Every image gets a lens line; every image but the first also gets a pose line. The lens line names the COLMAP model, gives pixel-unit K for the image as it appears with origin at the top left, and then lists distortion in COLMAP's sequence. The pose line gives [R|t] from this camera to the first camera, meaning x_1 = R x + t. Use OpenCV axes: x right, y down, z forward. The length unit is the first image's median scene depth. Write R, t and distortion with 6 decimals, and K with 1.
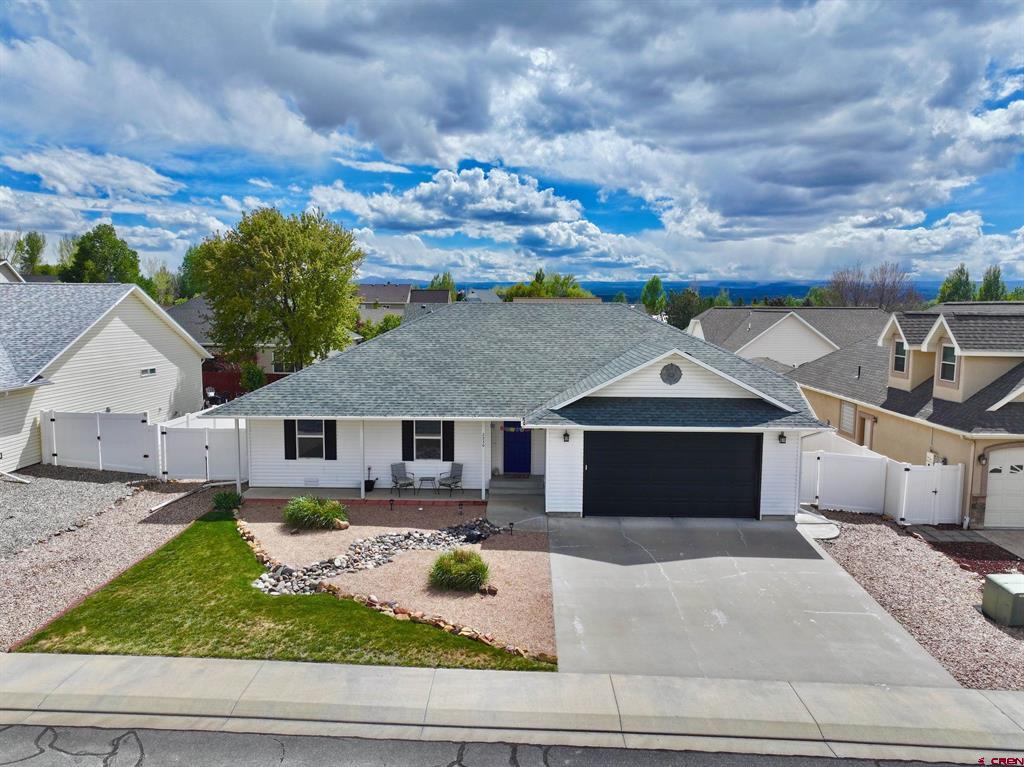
lens RADIAL K [[719.2, 0, 513.0], [0, 719.2, 378.8], [0, 0, 1]] dist [-0.000655, 0.014956]
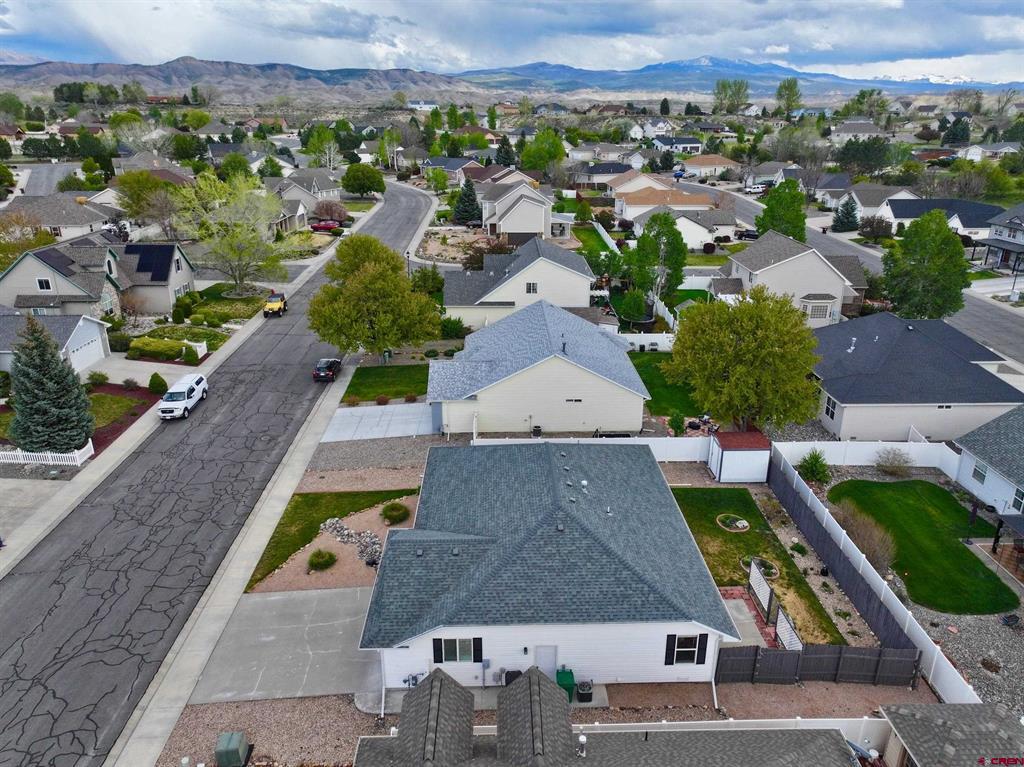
lens RADIAL K [[719.2, 0, 518.3], [0, 719.2, 378.1], [0, 0, 1]] dist [-0.000655, 0.014956]
pose [[0.056453, 0.336897, -0.939848, 1.617102], [-0.108435, 0.937849, 0.329667, -0.932782], [0.992499, 0.083302, 0.089476, 1.128784]]
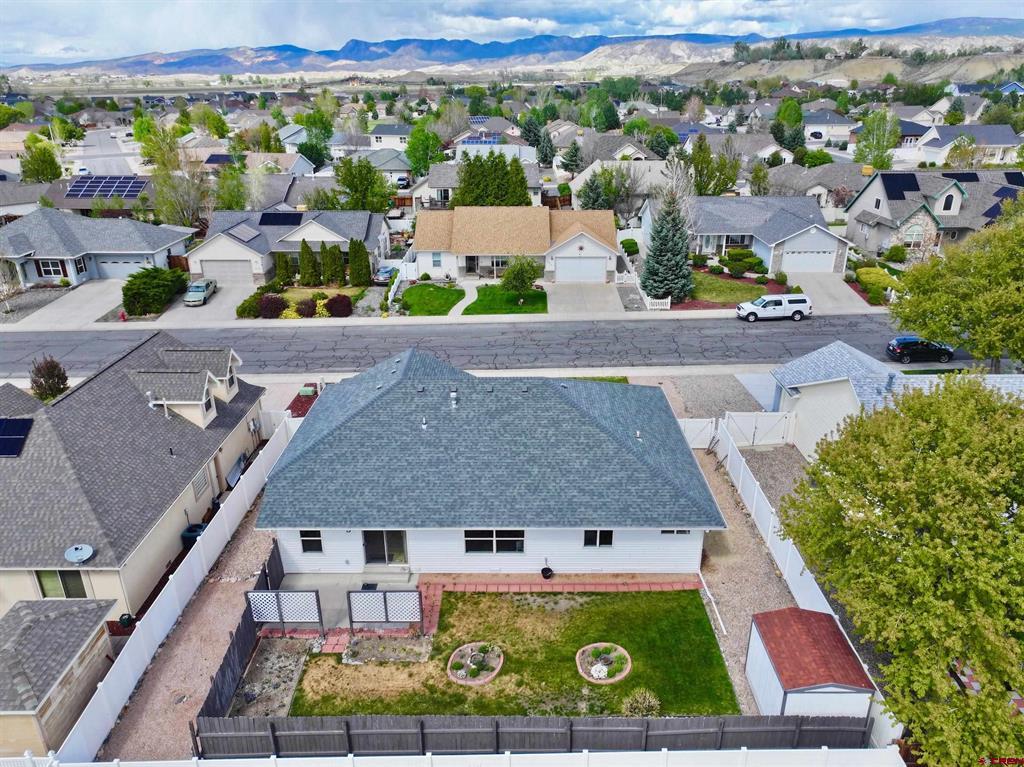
lens RADIAL K [[719.2, 0, 513.9], [0, 719.2, 384.6], [0, 0, 1]] dist [-0.000655, 0.014956]
pose [[-0.999837, 0.003783, -0.017660, -0.014881], [-0.005188, 0.876433, 0.481496, -0.921927], [0.017299, 0.481509, -0.876270, 2.830127]]
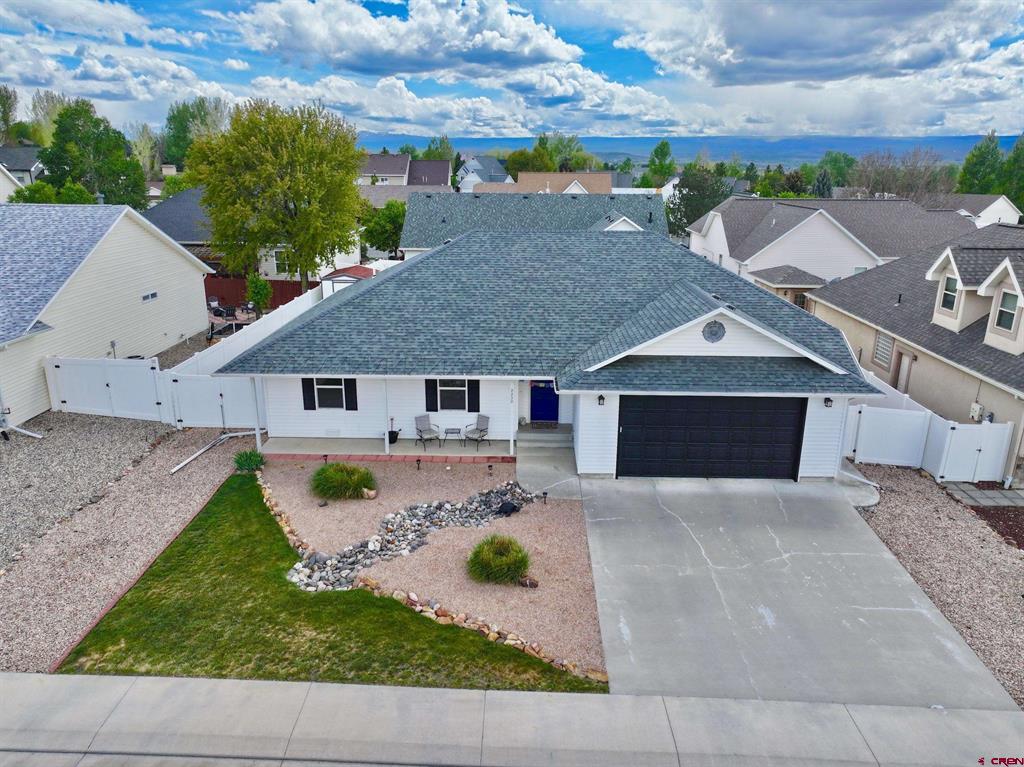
lens RADIAL K [[719.2, 0, 512.9], [0, 719.2, 378.9], [0, 0, 1]] dist [-0.000655, 0.014956]
pose [[0.999999, -0.000916, 0.001461, -0.045600], [0.000624, 0.982097, 0.188377, -0.129333], [-0.001608, -0.188376, 0.982096, 0.072994]]
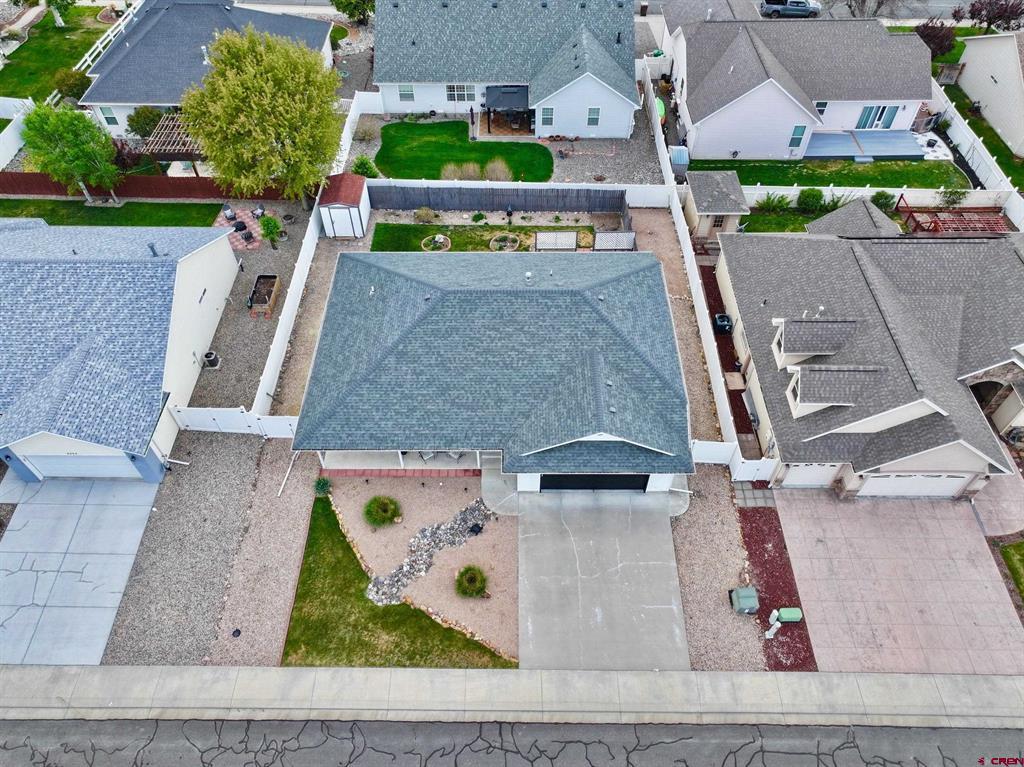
lens RADIAL K [[719.2, 0, 512.3], [0, 719.2, 381.0], [0, 0, 1]] dist [-0.000655, 0.014956]
pose [[0.999746, -0.021690, 0.006126, 0.030659], [0.011385, 0.720544, 0.693316, -1.200671], [-0.019452, -0.693070, 0.720608, -0.017894]]
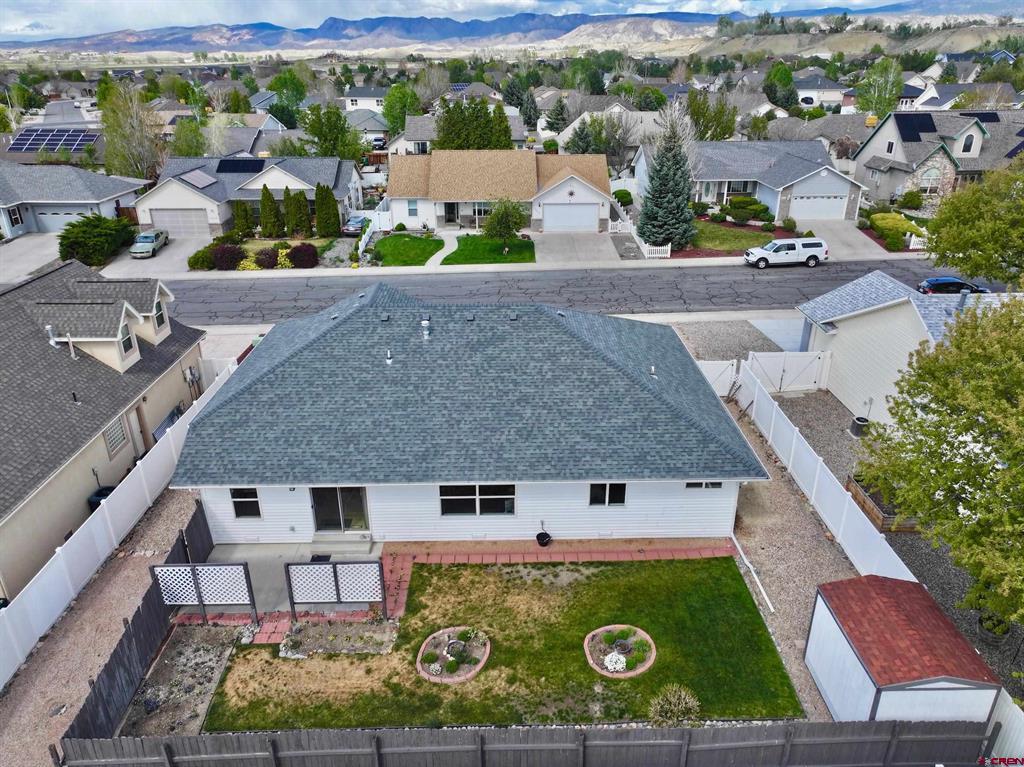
lens RADIAL K [[719.2, 0, 513.9], [0, 719.2, 382.7], [0, 0, 1]] dist [-0.000655, 0.014956]
pose [[-0.999139, 0.013256, -0.039307, -0.015545], [-0.008178, 0.866021, 0.499941, -0.690852], [0.040668, 0.499832, -0.865167, 2.620738]]
